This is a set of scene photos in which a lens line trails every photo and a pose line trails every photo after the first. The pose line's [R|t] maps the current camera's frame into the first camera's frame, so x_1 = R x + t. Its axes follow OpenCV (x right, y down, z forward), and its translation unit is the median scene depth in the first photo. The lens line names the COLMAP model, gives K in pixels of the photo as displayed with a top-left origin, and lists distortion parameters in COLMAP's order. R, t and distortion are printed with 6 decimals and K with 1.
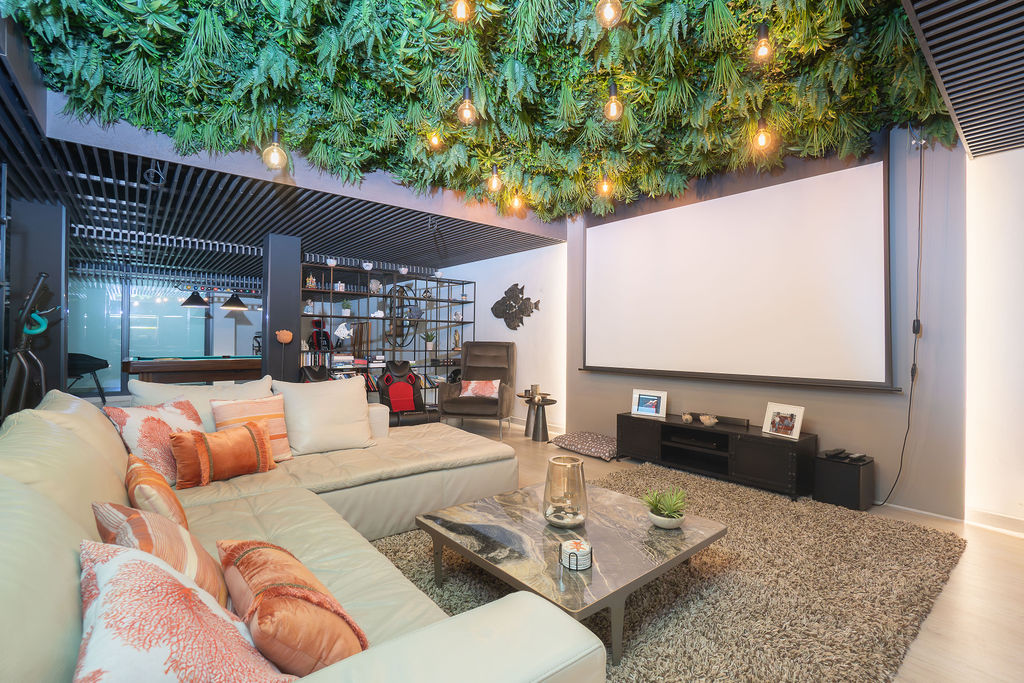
lens RADIAL K [[470.1, 0, 520.7], [0, 470.1, 336.4], [0, 0, 1]] dist [-0.028839, 0.000586]
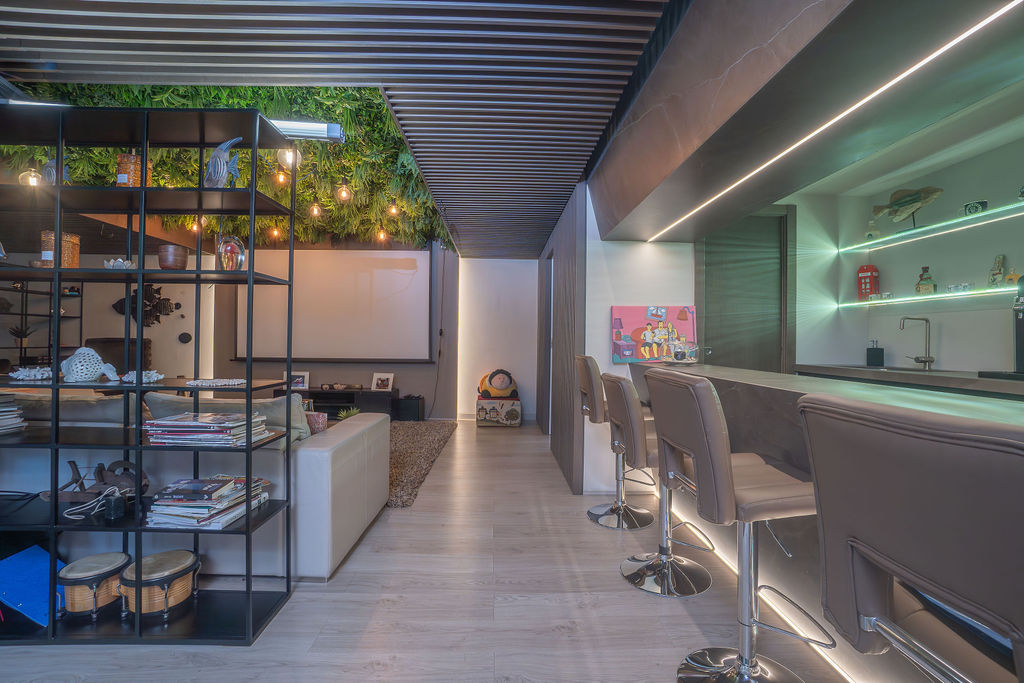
lens RADIAL K [[461.3, 0, 519.0], [0, 461.3, 337.2], [0, 0, 1]] dist [-0.034908, 0.015767]
pose [[0.634092, 0.003925, 0.773248, -0.306782], [-0.013121, 0.999898, 0.005684, -0.008304], [-0.773146, -0.013750, 0.634079, -0.346239]]
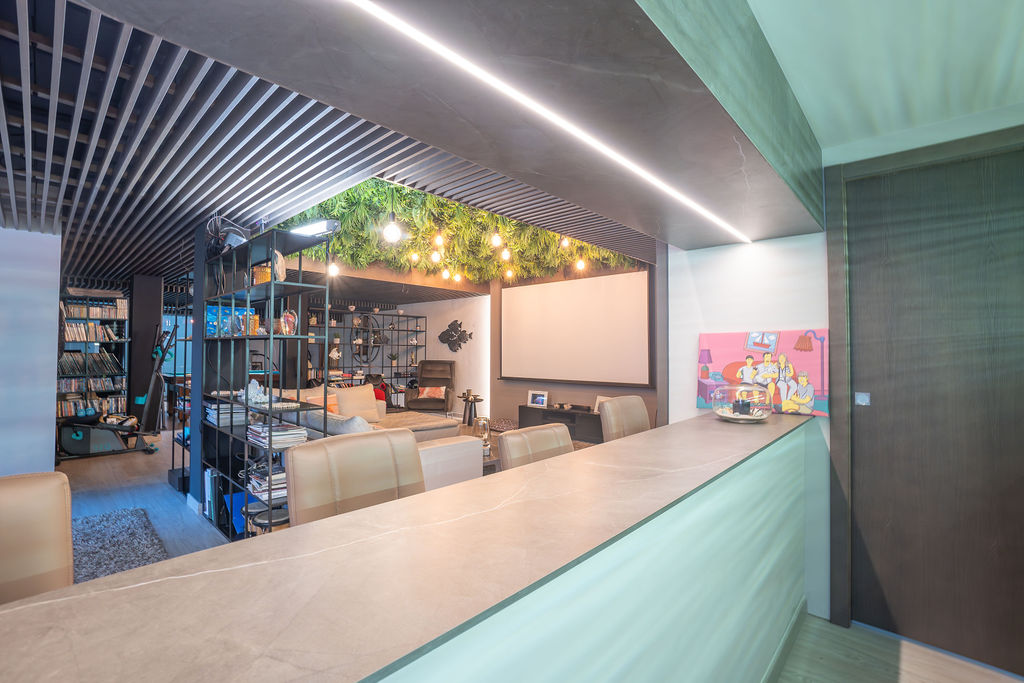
lens RADIAL K [[461.3, 0, 518.6], [0, 461.3, 344.9], [0, 0, 1]] dist [-0.034908, 0.015767]
pose [[0.990894, -0.000868, 0.134644, -0.011544], [0.001425, 0.999991, -0.004041, -0.033505], [-0.134640, 0.004196, 0.990886, -0.485335]]
